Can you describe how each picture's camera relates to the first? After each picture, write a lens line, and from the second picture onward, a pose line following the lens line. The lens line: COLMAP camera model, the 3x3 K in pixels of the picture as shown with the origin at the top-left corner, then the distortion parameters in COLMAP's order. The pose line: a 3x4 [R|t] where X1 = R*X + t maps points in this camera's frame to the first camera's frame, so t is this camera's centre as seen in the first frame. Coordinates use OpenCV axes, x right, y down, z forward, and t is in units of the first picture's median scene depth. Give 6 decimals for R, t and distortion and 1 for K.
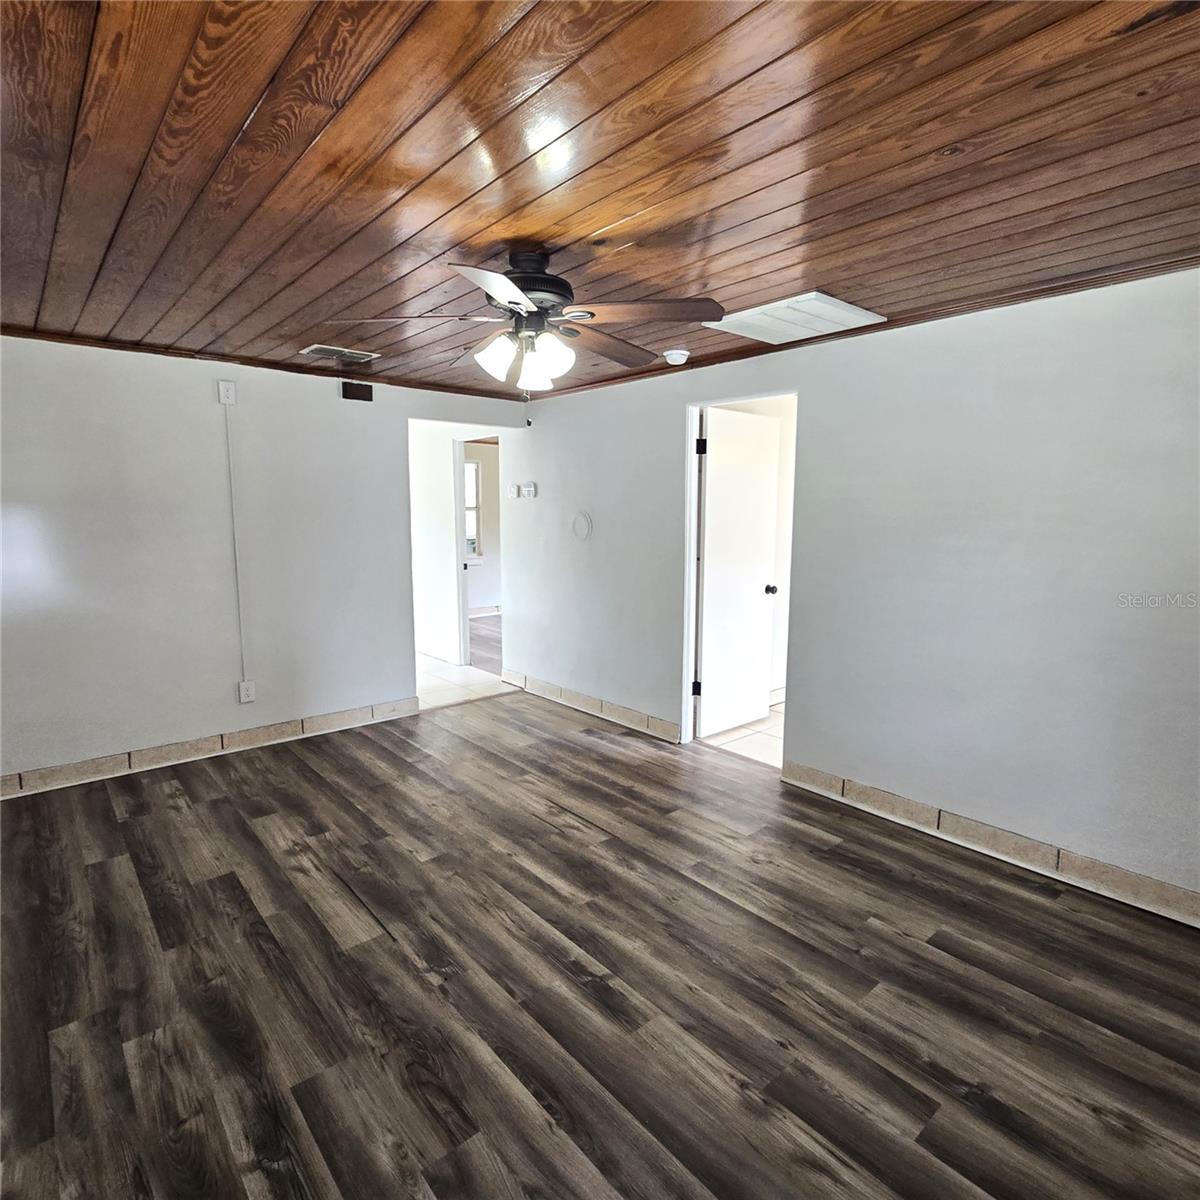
lens RADIAL K [[677.0, 0, 607.7], [0, 677.0, 597.4], [0, 0, 1]] dist [-0.002295, 0.001825]
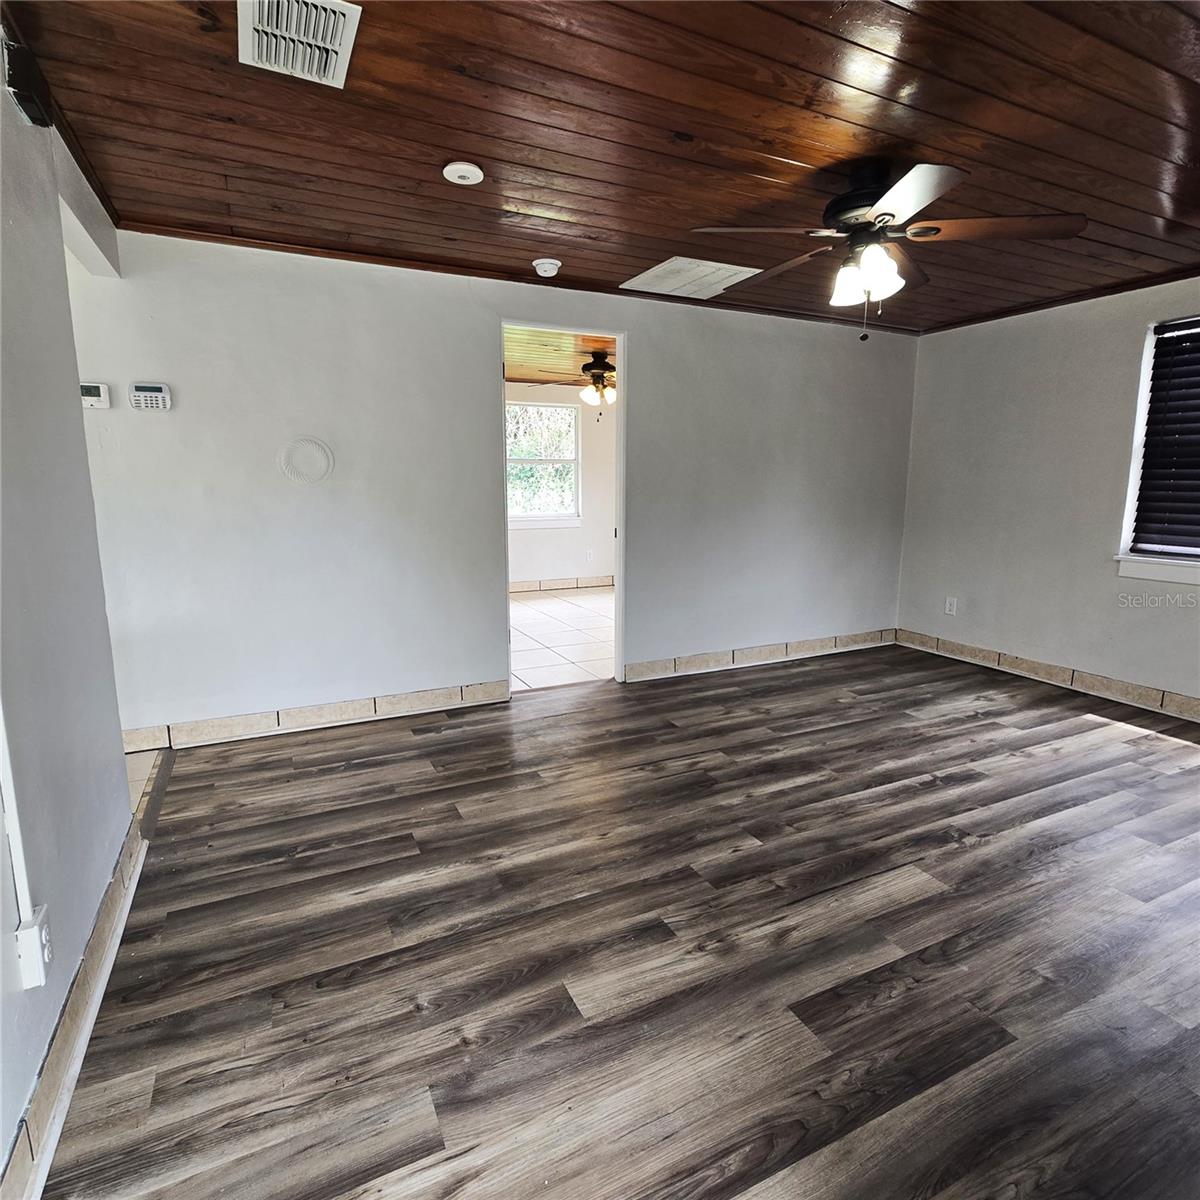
lens RADIAL K [[665.3, 0, 600.0], [0, 665.3, 600.0], [0, 0, 1]] dist [-0.004065, 0.002945]
pose [[0.273871, -0.175003, 0.945711, -1.091561], [0.125042, 0.981439, 0.145403, -0.051297], [-0.953603, 0.078432, 0.290671, 0.962444]]
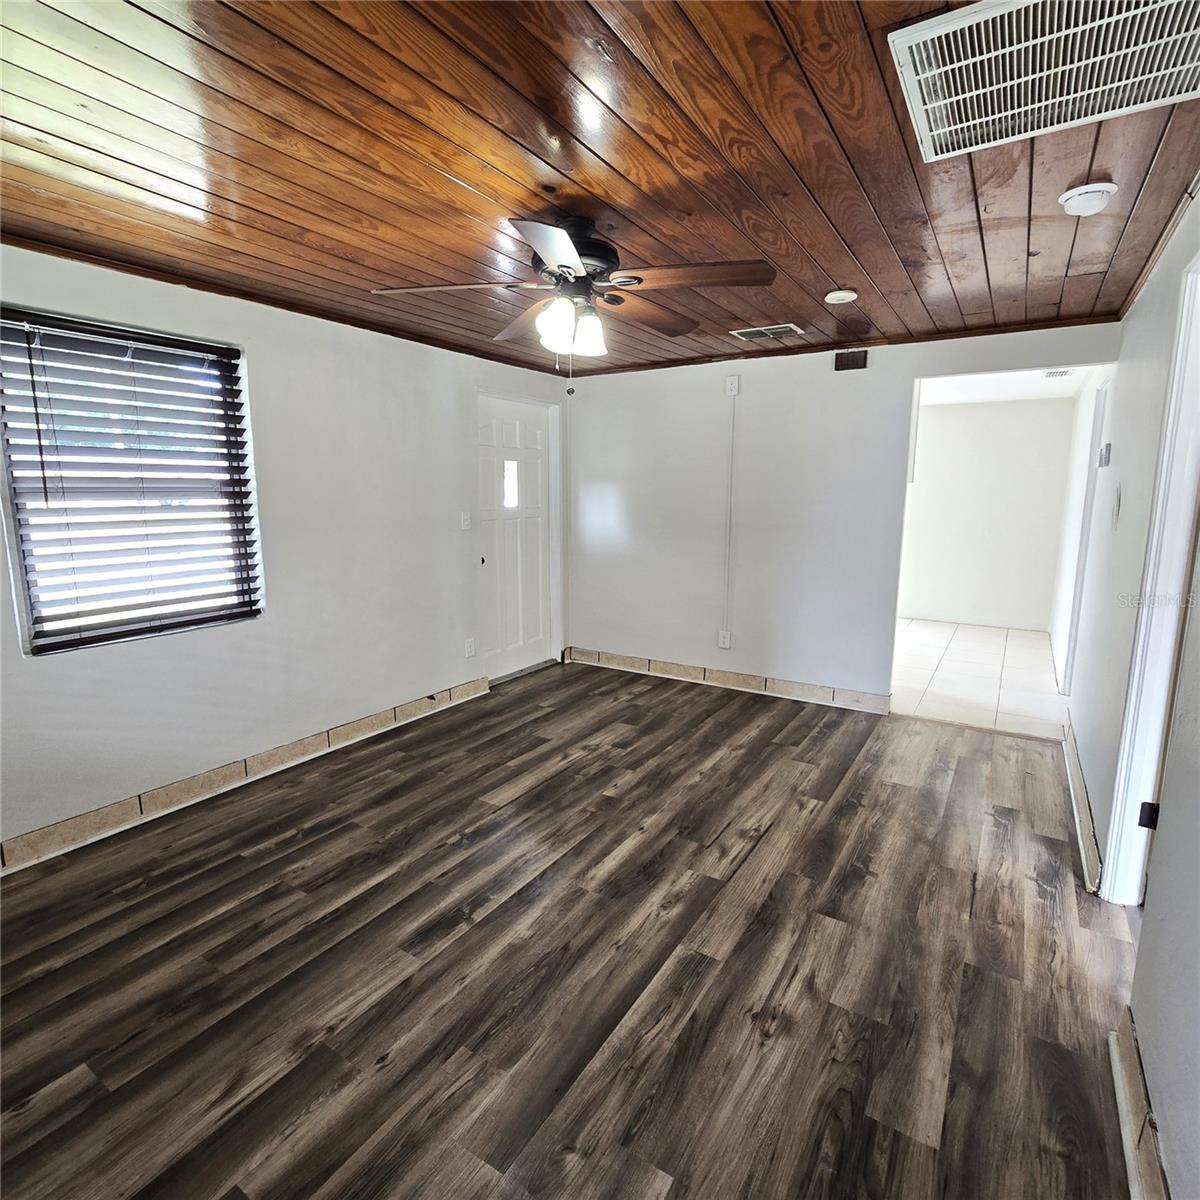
lens RADIAL K [[665.3, 0, 600.0], [0, 665.3, 600.0], [0, 0, 1]] dist [-0.004065, 0.002945]
pose [[0.276553, 0.154193, -0.948548, 0.758757], [-0.125019, 0.984428, 0.123576, -0.069212], [0.952832, 0.084411, 0.291523, 0.666406]]
